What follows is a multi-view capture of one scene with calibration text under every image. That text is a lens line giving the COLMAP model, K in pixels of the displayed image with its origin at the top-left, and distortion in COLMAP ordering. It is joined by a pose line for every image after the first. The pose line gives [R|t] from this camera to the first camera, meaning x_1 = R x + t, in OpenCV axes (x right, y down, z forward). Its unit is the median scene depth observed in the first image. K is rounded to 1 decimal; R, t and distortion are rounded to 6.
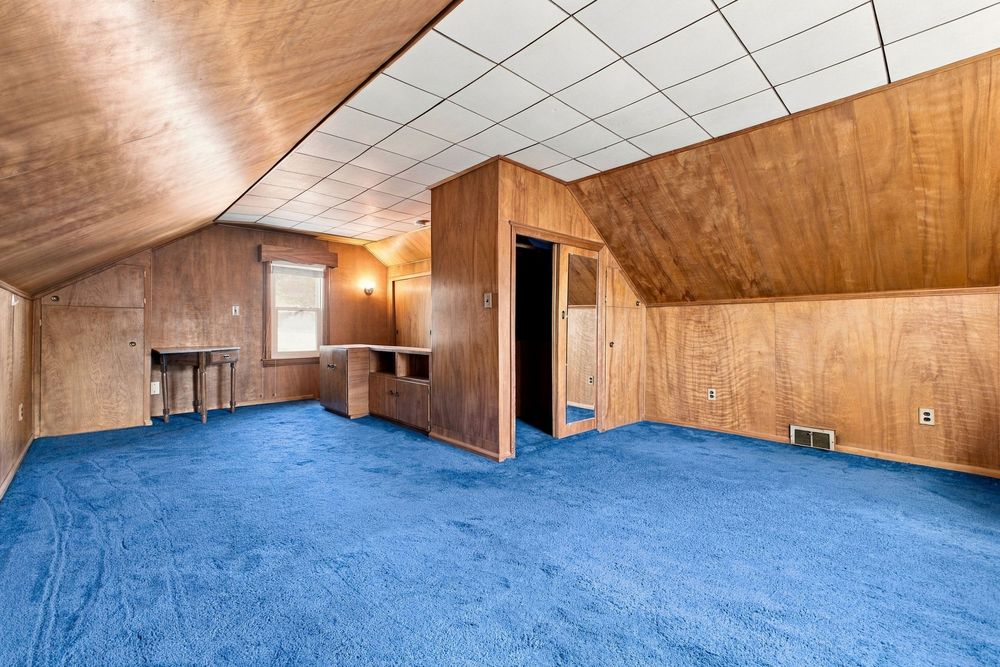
lens RADIAL K [[418.6, 0, 506.6], [0, 418.6, 329.9], [0, 0, 1]] dist [0.010506, -0.000014]
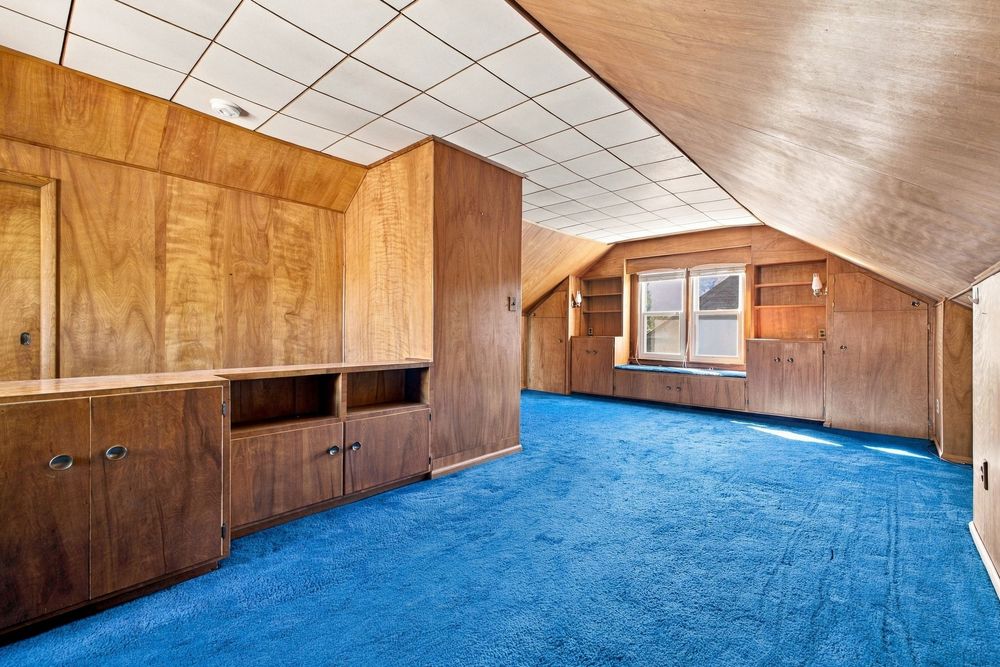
lens RADIAL K [[418.6, 0, 506.6], [0, 418.6, 329.9], [0, 0, 1]] dist [0.010506, -0.000014]
pose [[-0.068468, 0.000077, 0.997653, -0.961533], [0.002422, 0.999997, 0.000089, -0.003742], [-0.997650, 0.002423, -0.068468, 0.956434]]
